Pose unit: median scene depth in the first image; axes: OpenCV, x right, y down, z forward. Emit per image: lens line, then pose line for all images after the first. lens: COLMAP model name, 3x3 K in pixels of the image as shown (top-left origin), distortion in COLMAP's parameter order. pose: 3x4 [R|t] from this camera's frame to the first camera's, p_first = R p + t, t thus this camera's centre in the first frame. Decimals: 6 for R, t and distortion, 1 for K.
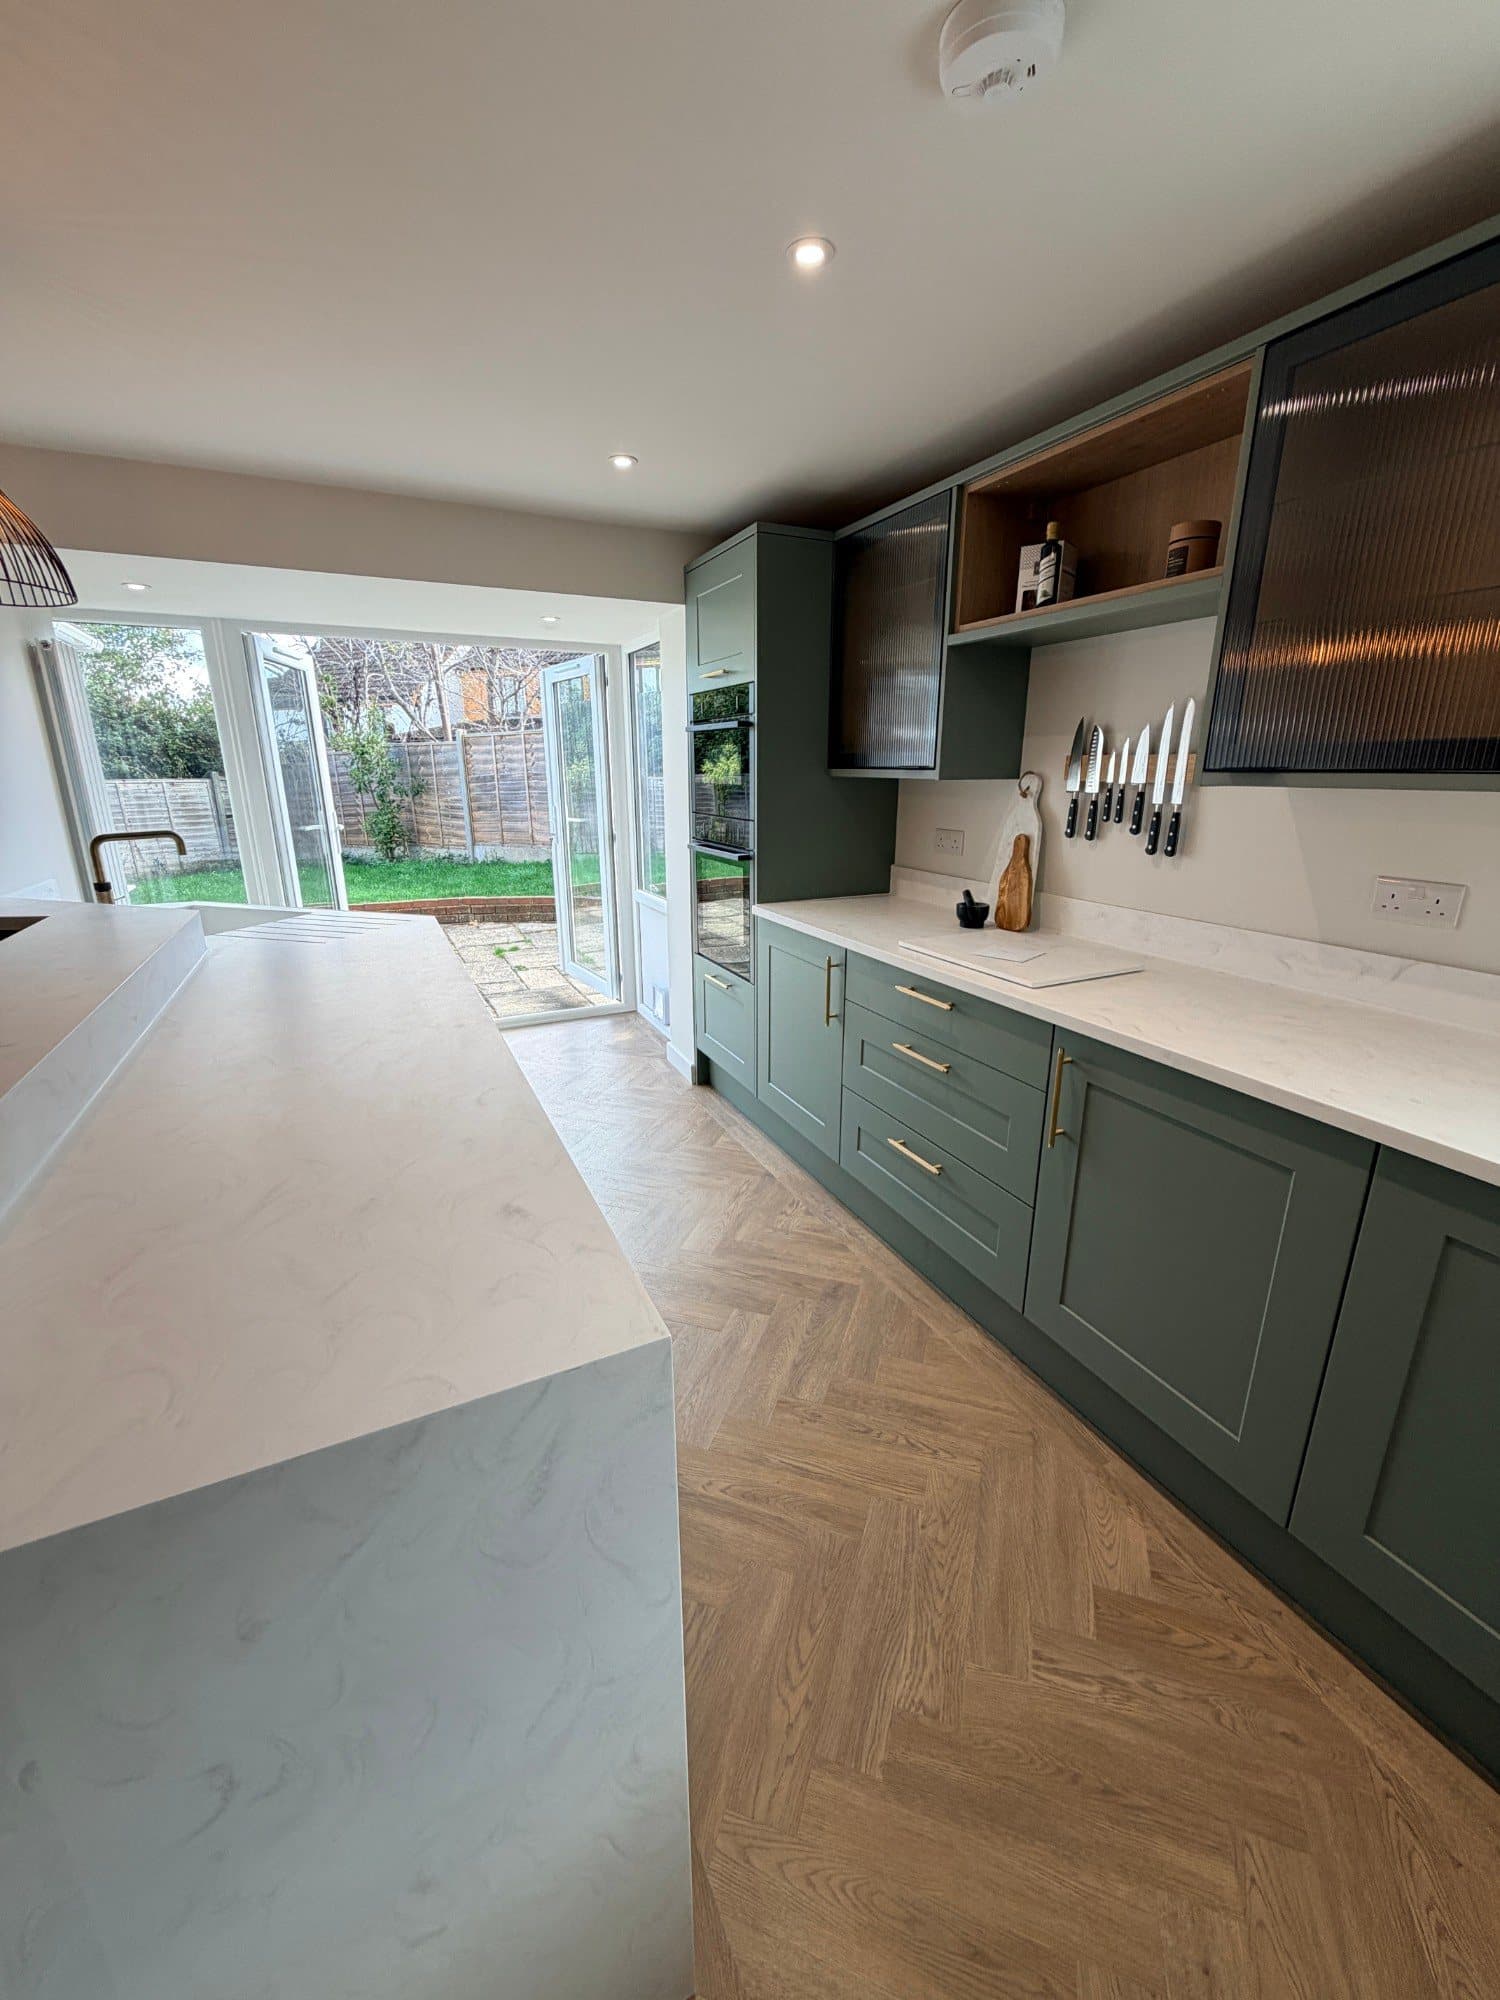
lens RADIAL K [[790.5, 0, 754.5], [0, 790.5, 994.5], [0, 0, 1]] dist [-0.000865, 0.000085]
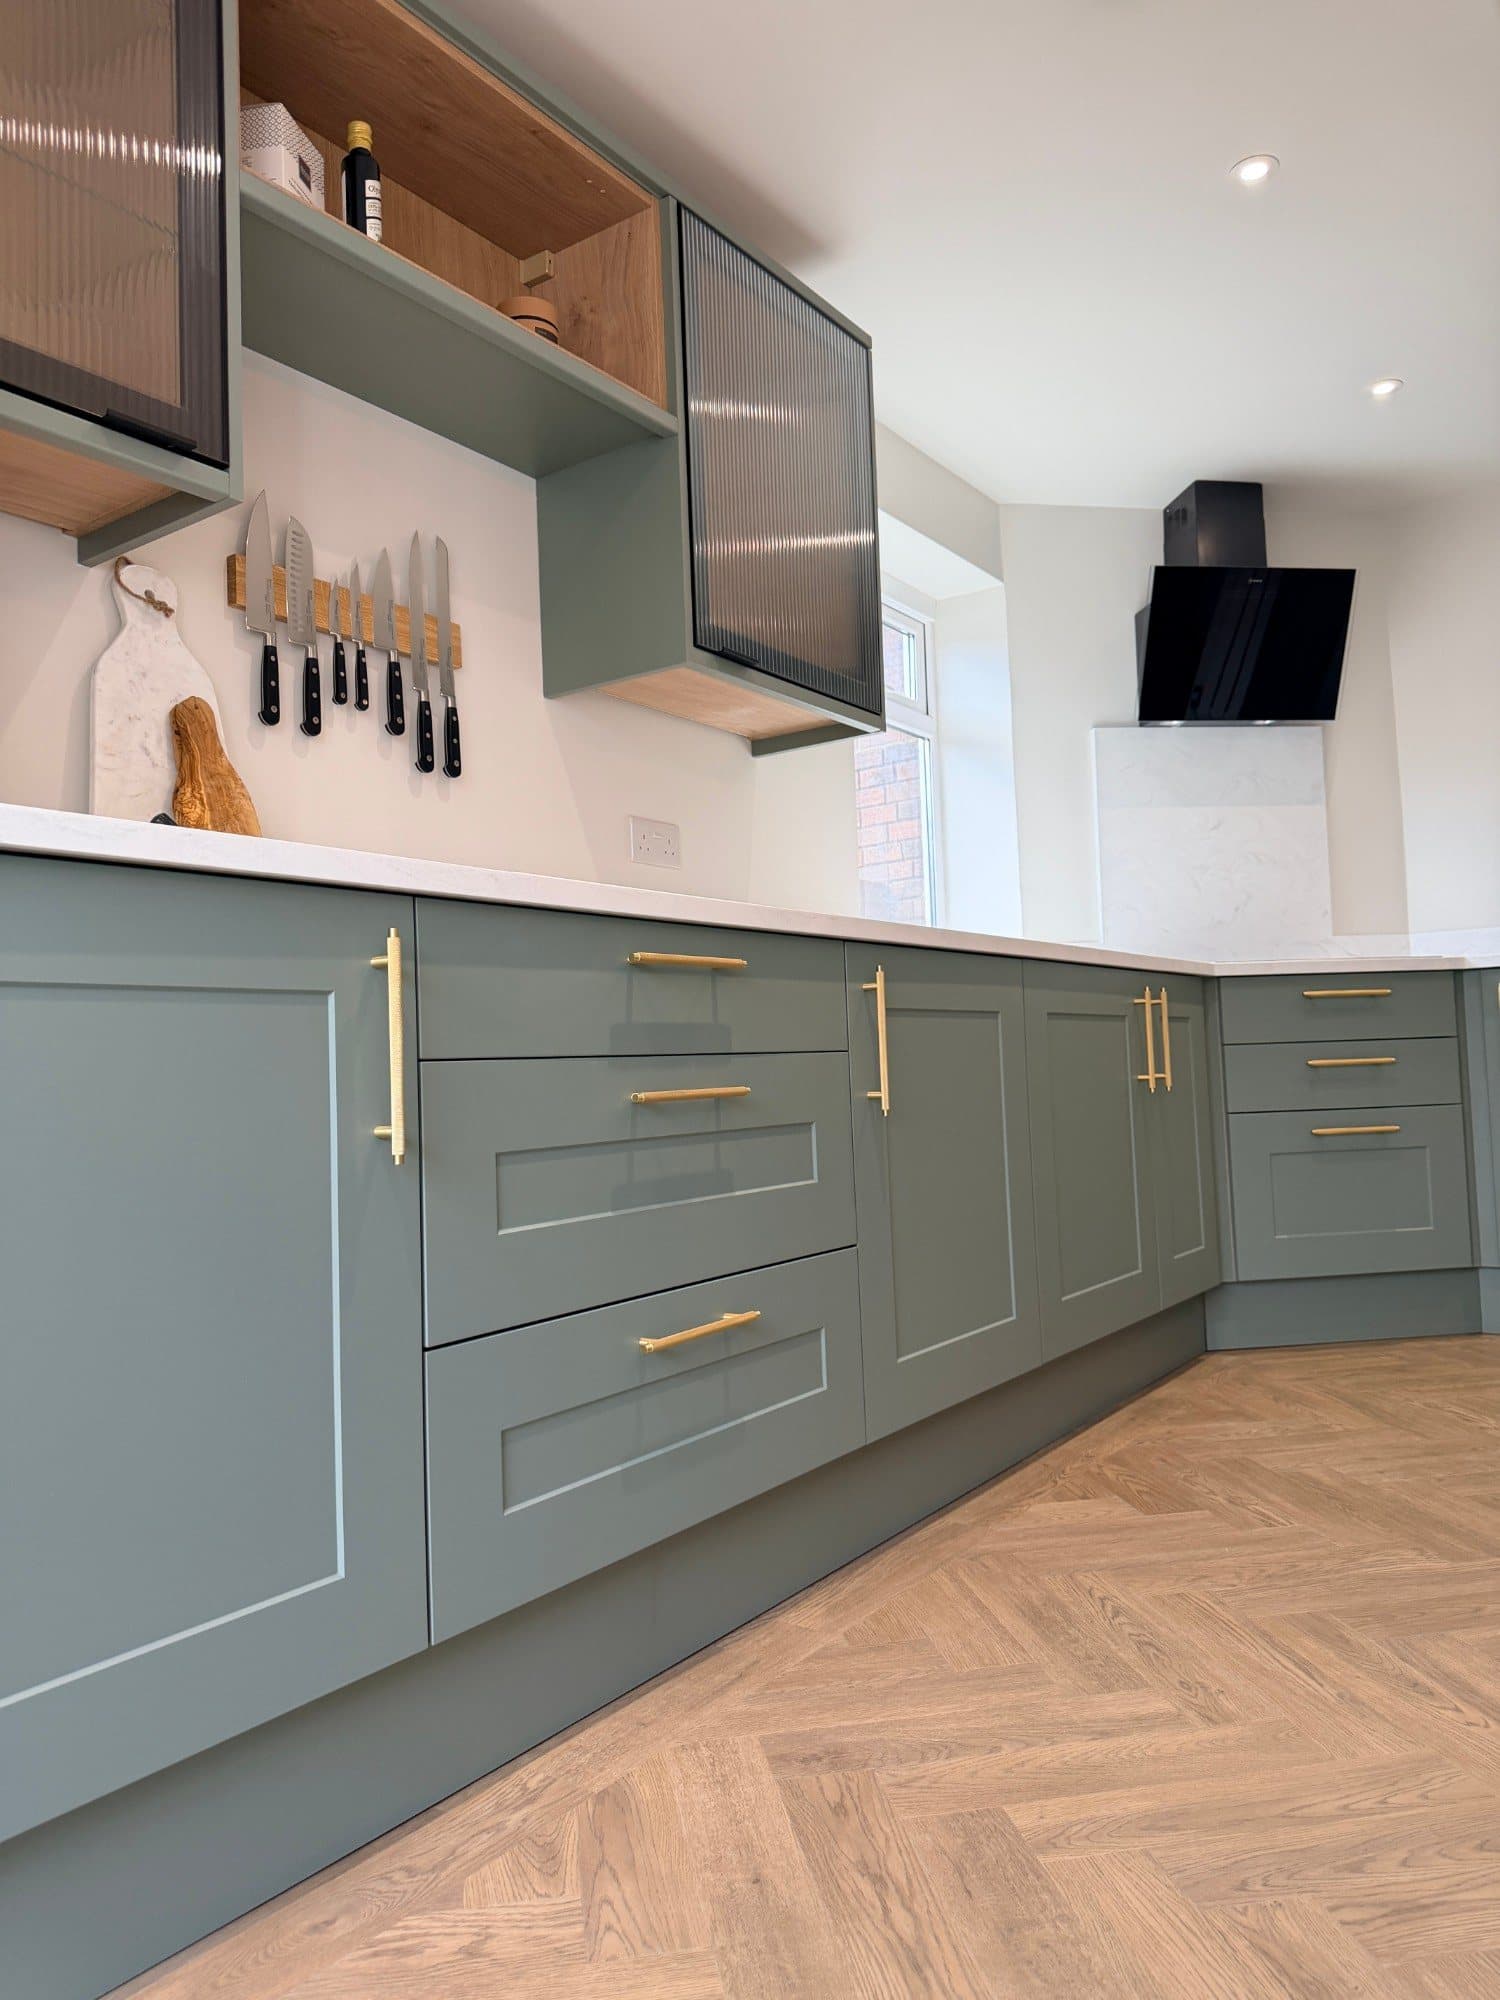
lens RADIAL K [[1420.7, 0, 756.6], [0, 1420.7, 999.1], [0, 0, 1]] dist [0.026235, -0.032979]
pose [[-0.476598, 0.062071, 0.876927, -0.546006], [0.279985, 0.956280, 0.084480, -0.033677], [-0.833344, 0.285790, -0.473140, 1.359445]]
